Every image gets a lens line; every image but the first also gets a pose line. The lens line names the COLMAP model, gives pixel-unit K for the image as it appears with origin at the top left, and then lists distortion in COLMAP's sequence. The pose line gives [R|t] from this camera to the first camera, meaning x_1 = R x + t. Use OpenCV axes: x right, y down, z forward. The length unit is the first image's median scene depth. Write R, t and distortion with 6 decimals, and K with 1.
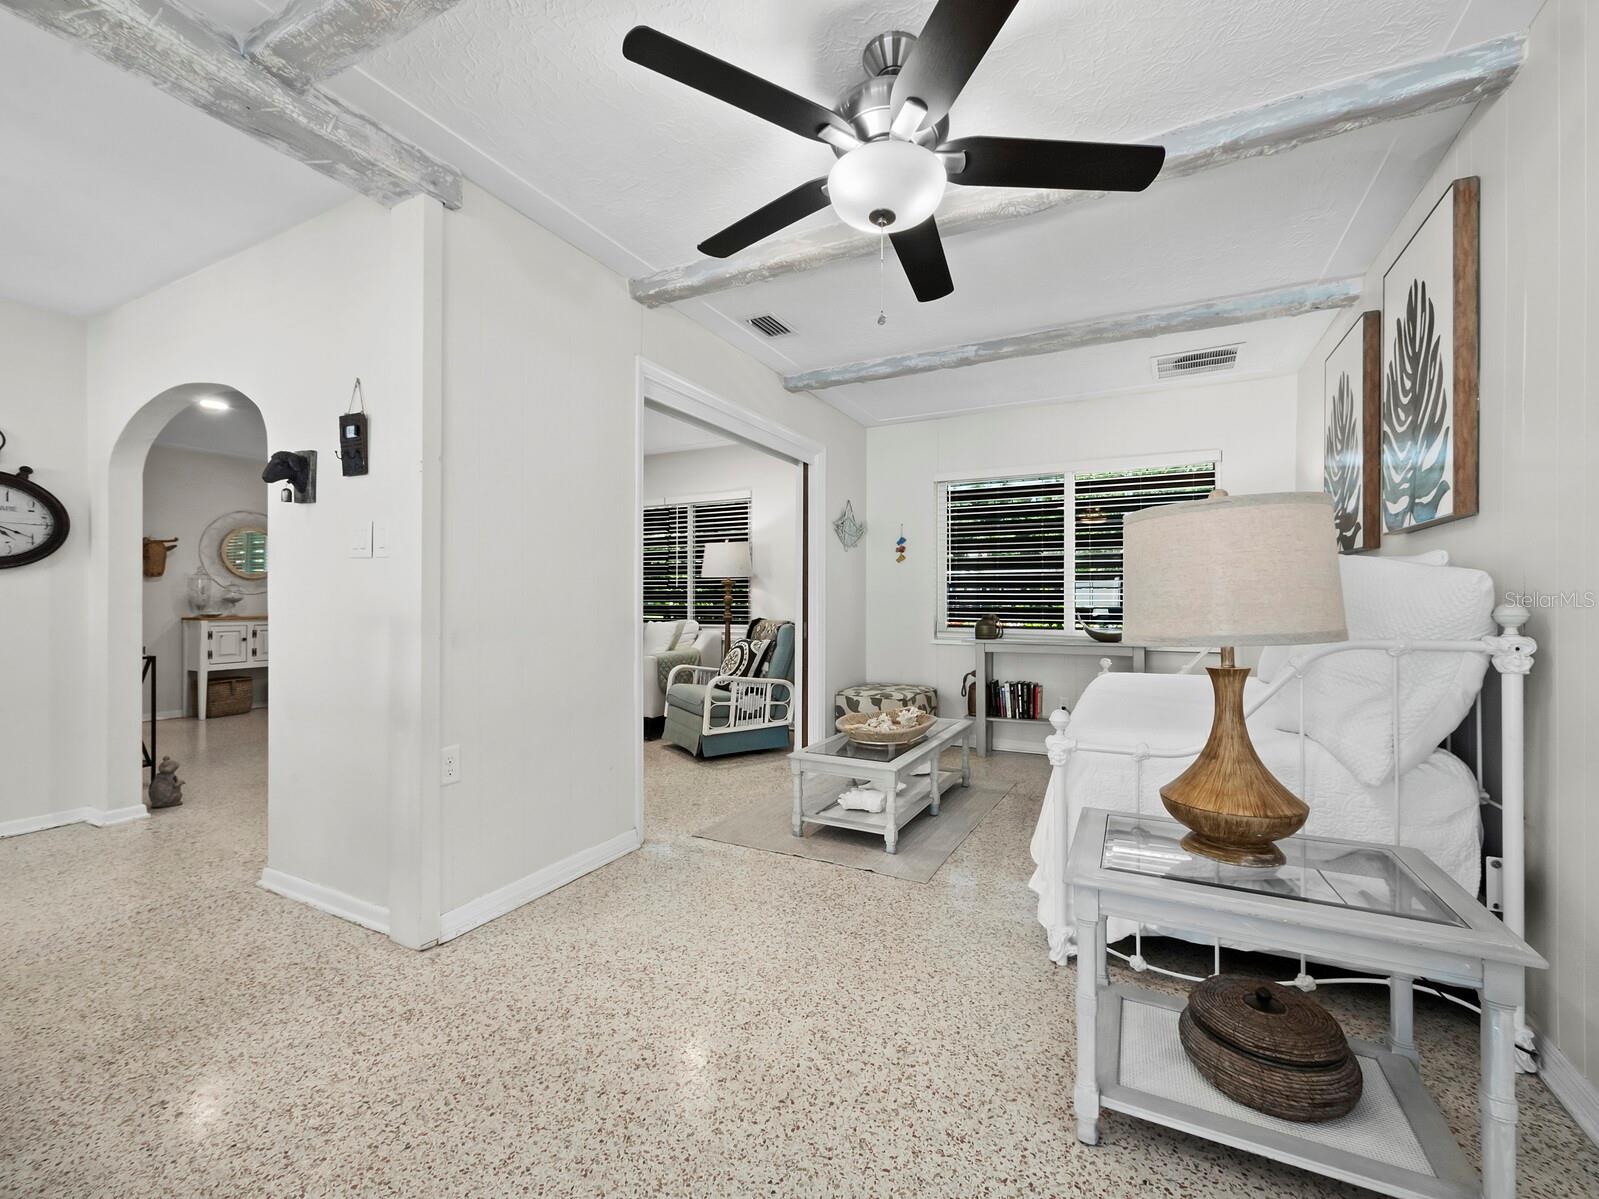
lens RADIAL K [[679.7, 0, 790.6], [0, 679.7, 599.6], [0, 0, 1]] dist [0.000251, 0.000067]
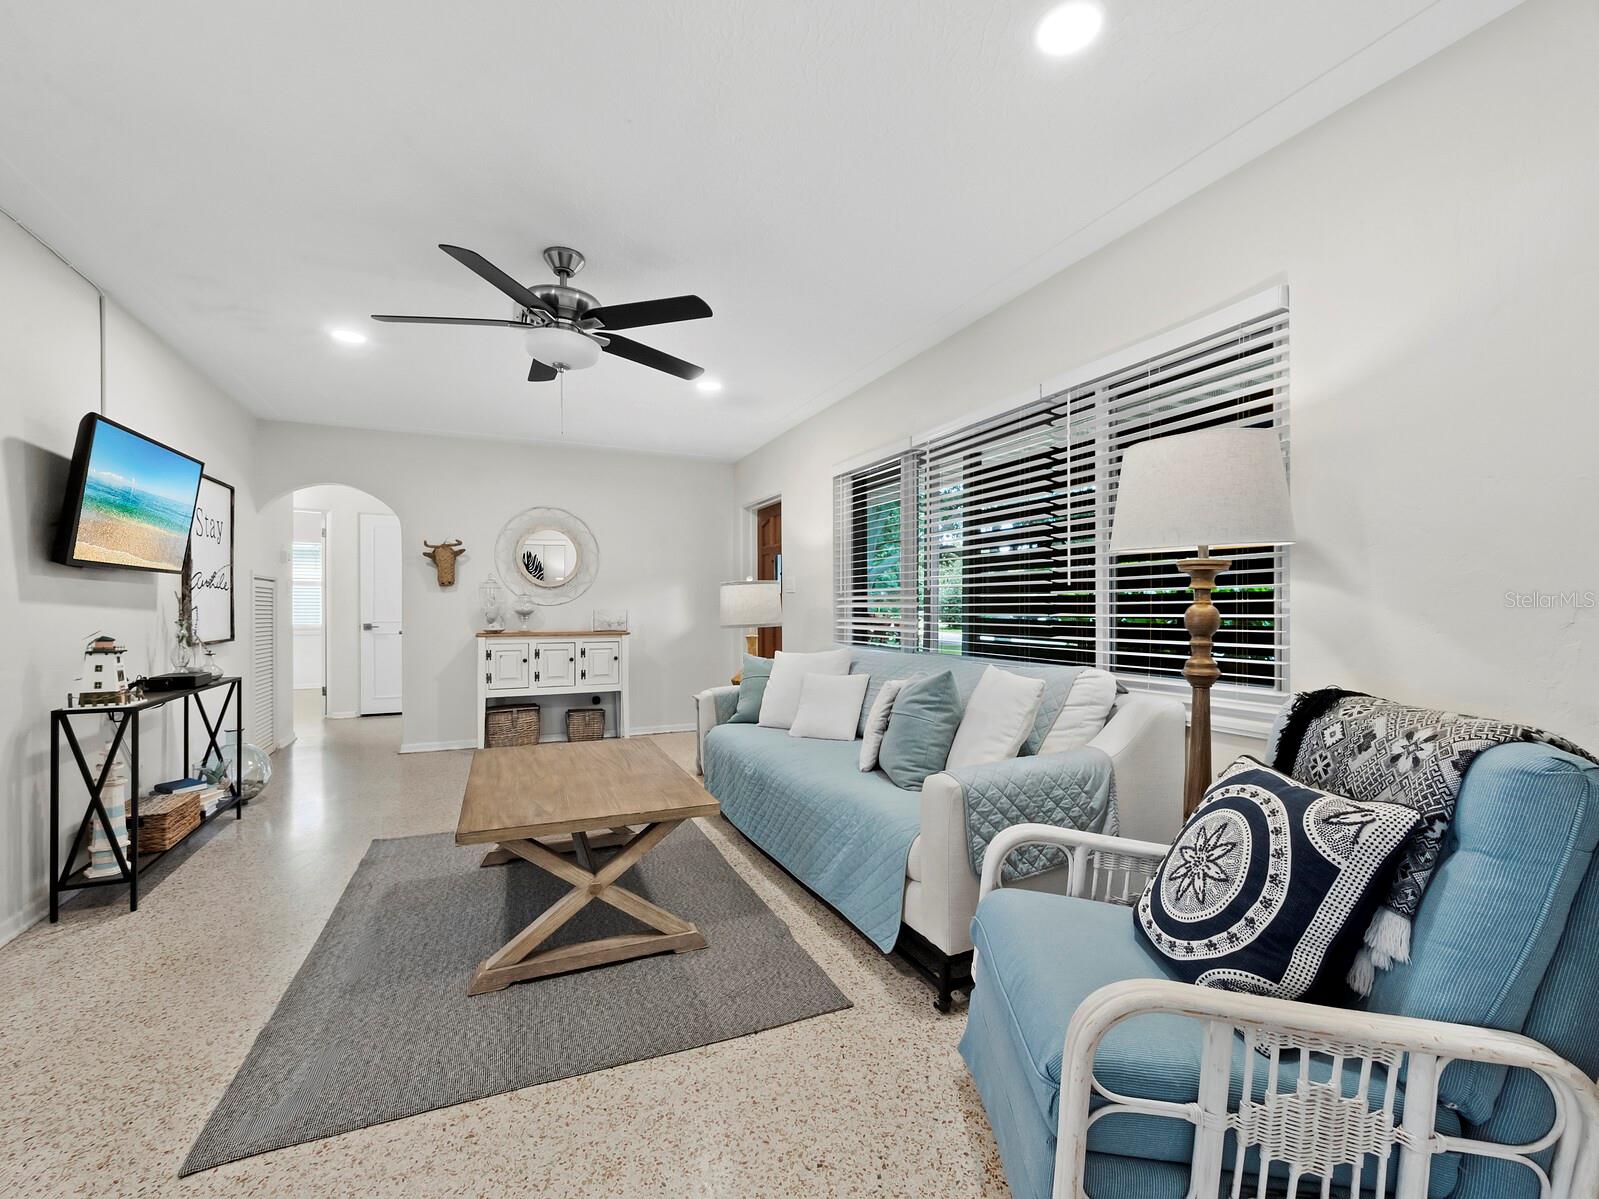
lens RADIAL K [[675.9, 0, 798.4], [0, 675.9, 612.9], [0, 0, 1]] dist [-0.001337, 0.000387]
pose [[0.794049, 0.003122, -0.607845, -0.059148], [0.001514, 0.999974, 0.007114, -0.006171], [0.607851, -0.006569, 0.794024, 0.752824]]
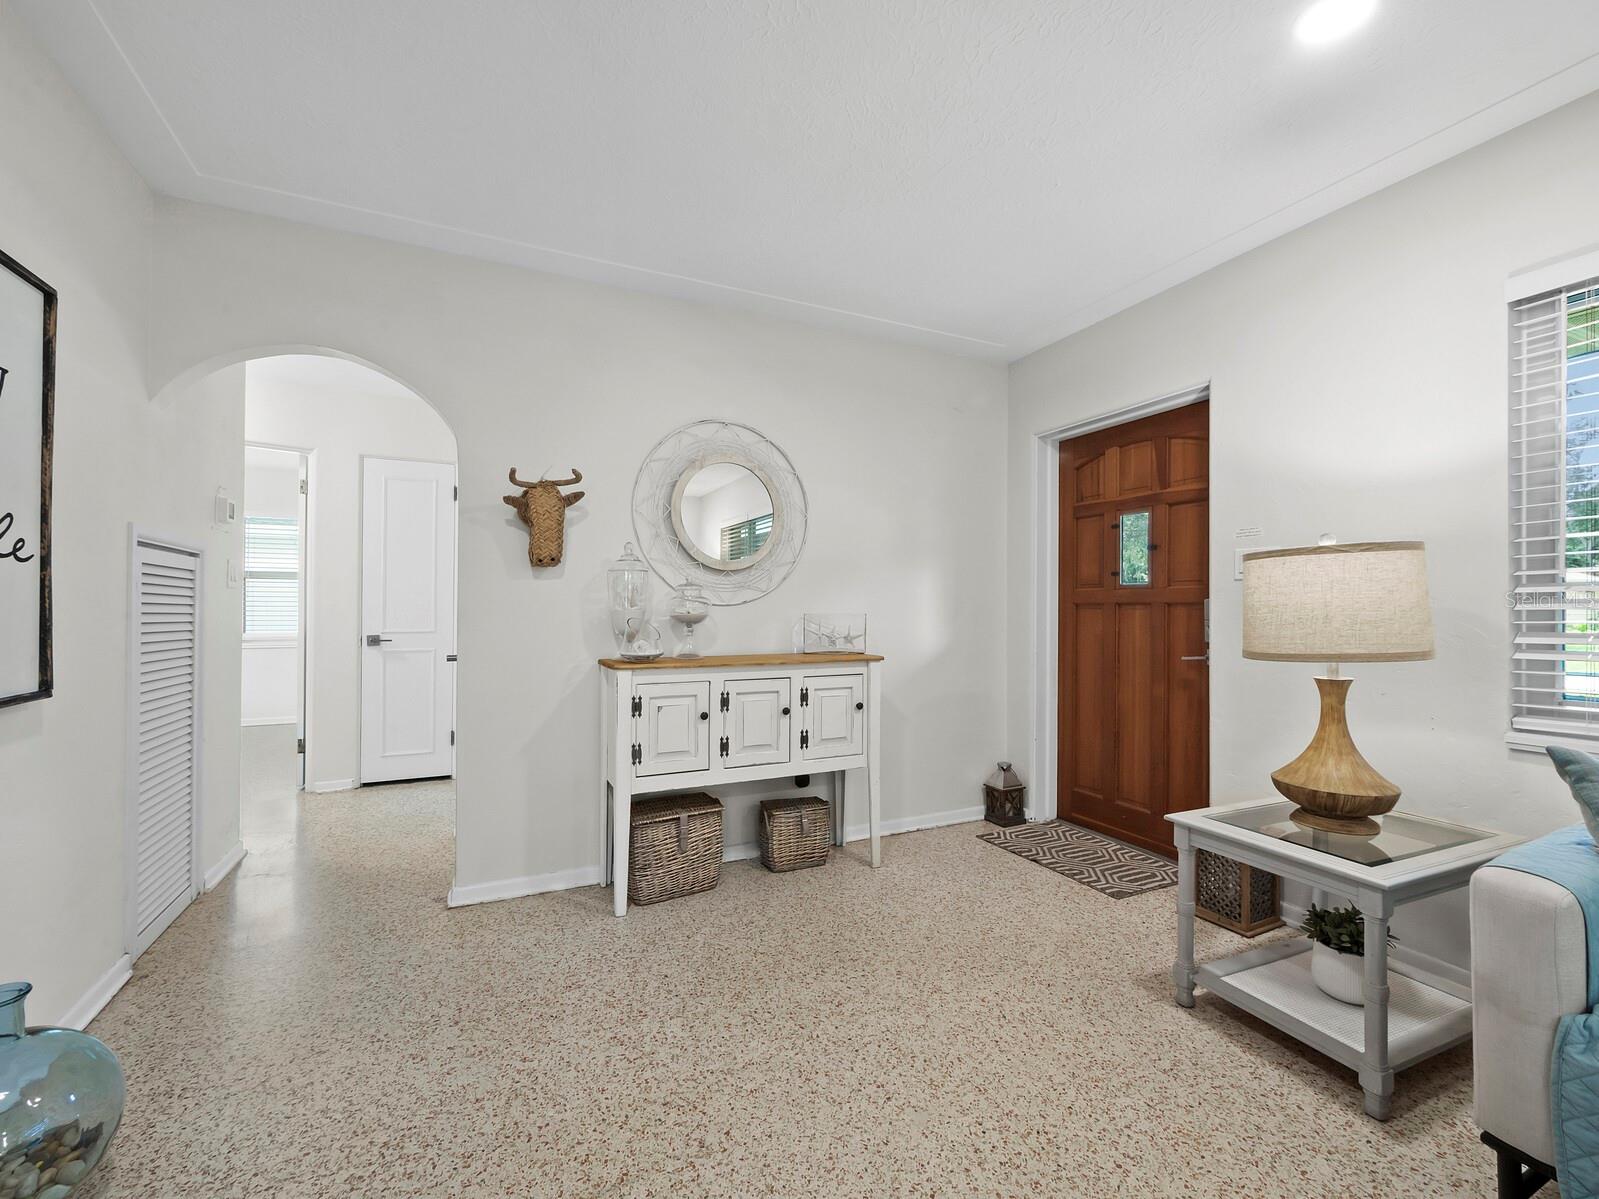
lens RADIAL K [[678.6, 0, 796.7], [0, 678.6, 606.1], [0, 0, 1]] dist [-0.000312, -0.000170]
pose [[0.800443, -0.003192, -0.599400, -0.700868], [-0.000499, 0.999982, -0.005992, -0.007167], [0.599409, 0.005096, 0.800427, 0.962924]]
